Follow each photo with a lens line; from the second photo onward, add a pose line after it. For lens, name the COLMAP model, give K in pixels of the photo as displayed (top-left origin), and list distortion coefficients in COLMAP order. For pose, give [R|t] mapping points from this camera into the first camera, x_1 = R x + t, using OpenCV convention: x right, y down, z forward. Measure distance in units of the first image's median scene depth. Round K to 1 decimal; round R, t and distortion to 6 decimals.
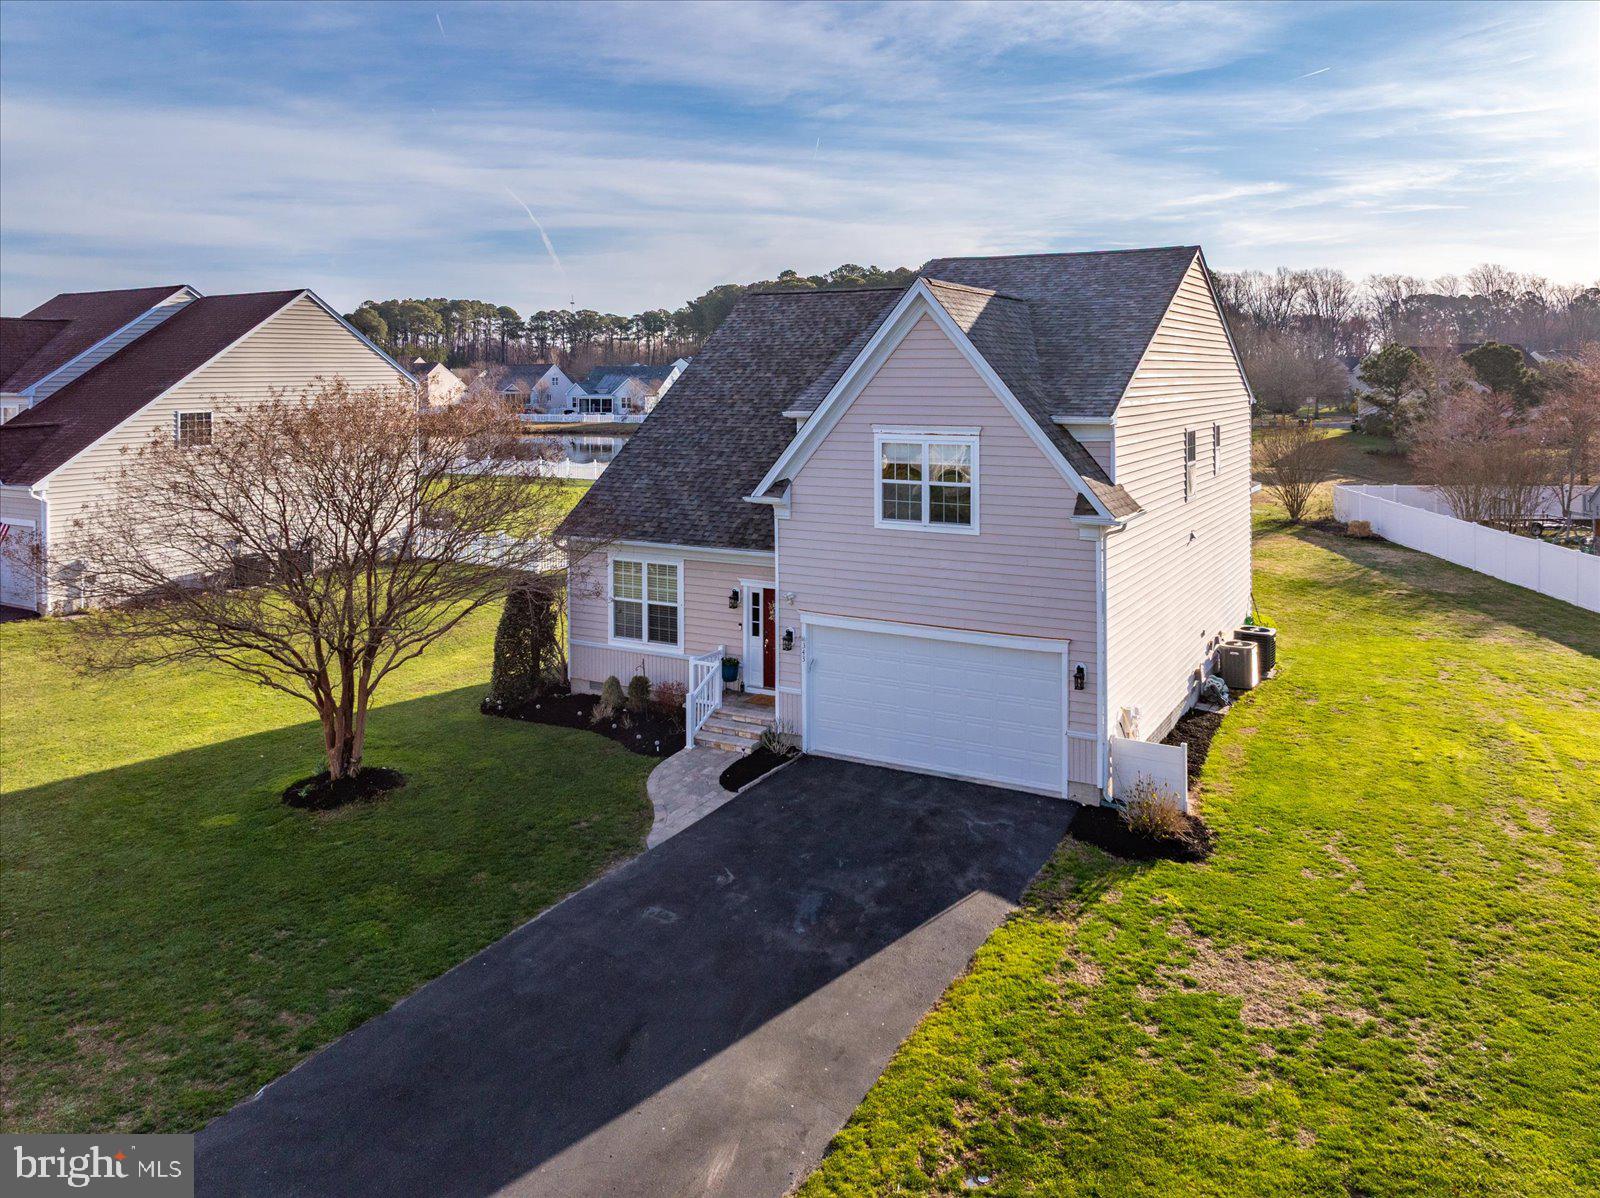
lens RADIAL K [[1208.4, 0, 833.3], [0, 1208.4, 411.4], [0, 0, 1]] dist [-0.034427, -0.001585]
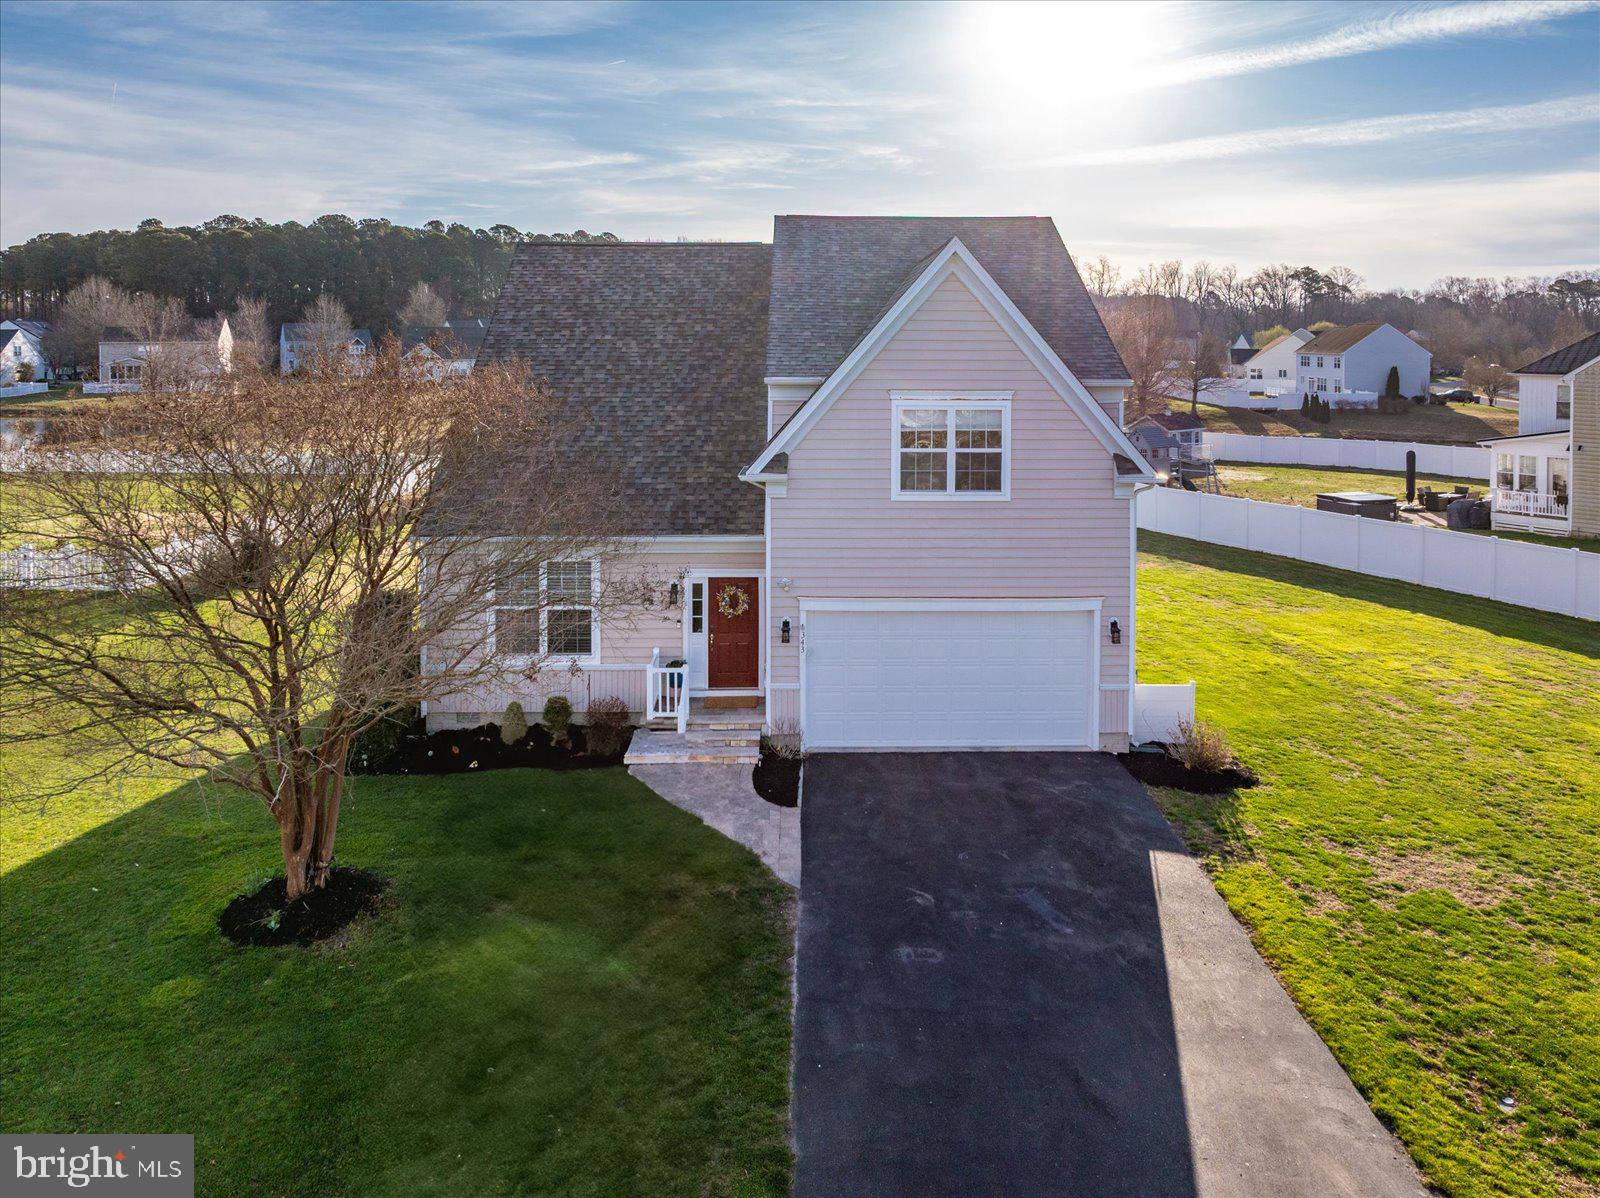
lens RADIAL K [[1225.2, 0, 829.2], [0, 1225.2, 422.1], [0, 0, 1]] dist [-0.076219, 0.084680]
pose [[0.871325, -0.031431, 0.489698, -0.452753], [0.013643, 0.999112, 0.039853, -0.002473], [-0.490516, -0.028044, 0.870981, 0.193374]]
